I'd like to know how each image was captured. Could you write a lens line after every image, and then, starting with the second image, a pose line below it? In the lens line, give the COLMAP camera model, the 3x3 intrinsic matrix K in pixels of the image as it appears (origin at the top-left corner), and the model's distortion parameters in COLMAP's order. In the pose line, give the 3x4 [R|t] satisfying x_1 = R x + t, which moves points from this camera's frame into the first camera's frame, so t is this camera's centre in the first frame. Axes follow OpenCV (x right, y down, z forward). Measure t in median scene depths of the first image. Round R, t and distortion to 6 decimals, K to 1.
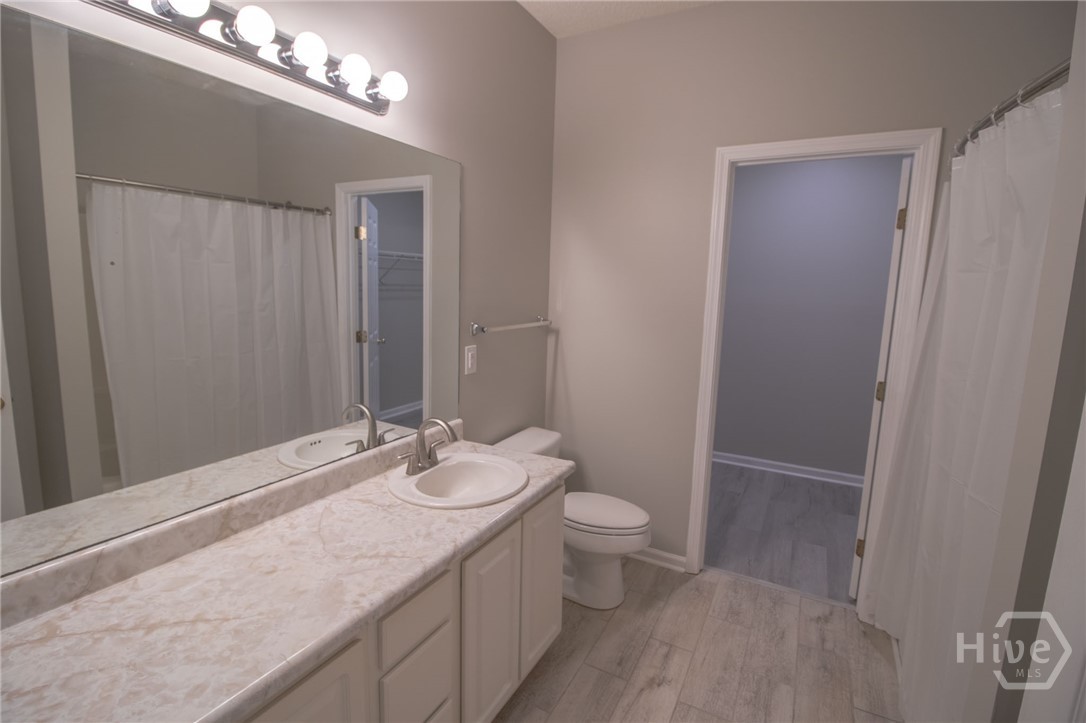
lens RADIAL K [[515.1, 0, 540.2], [0, 515.1, 357.5], [0, 0, 1]] dist [0.001509, -0.014720]
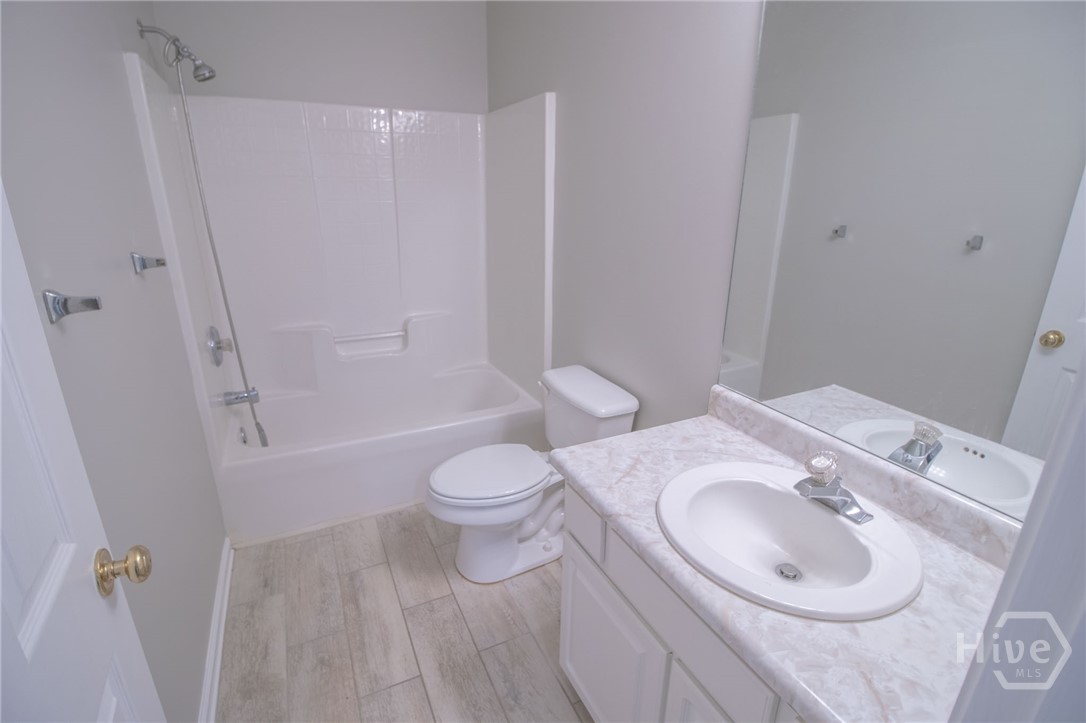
lens RADIAL K [[515.1, 0, 540.2], [0, 515.1, 357.5], [0, 0, 1]] dist [0.001509, -0.014720]
pose [[-0.588469, 0.223594, -0.776988, 0.443561], [-0.134087, 0.920703, 0.366505, -0.129384], [0.797324, 0.319861, -0.511824, 1.144115]]
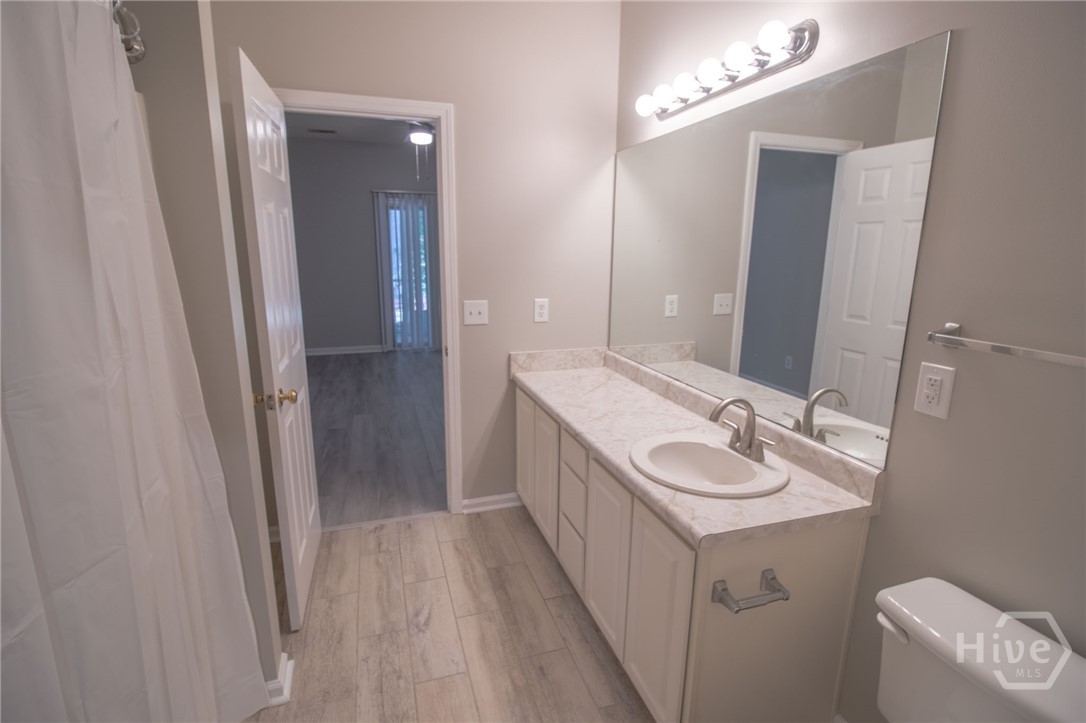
lens RADIAL K [[515.1, 0, 540.2], [0, 515.1, 357.5], [0, 0, 1]] dist [0.001509, -0.014720]
pose [[-0.692174, 0.120326, -0.711629, 0.833403], [-0.125662, 0.950852, 0.283001, -0.201320], [0.710706, 0.285311, -0.643035, 1.635909]]
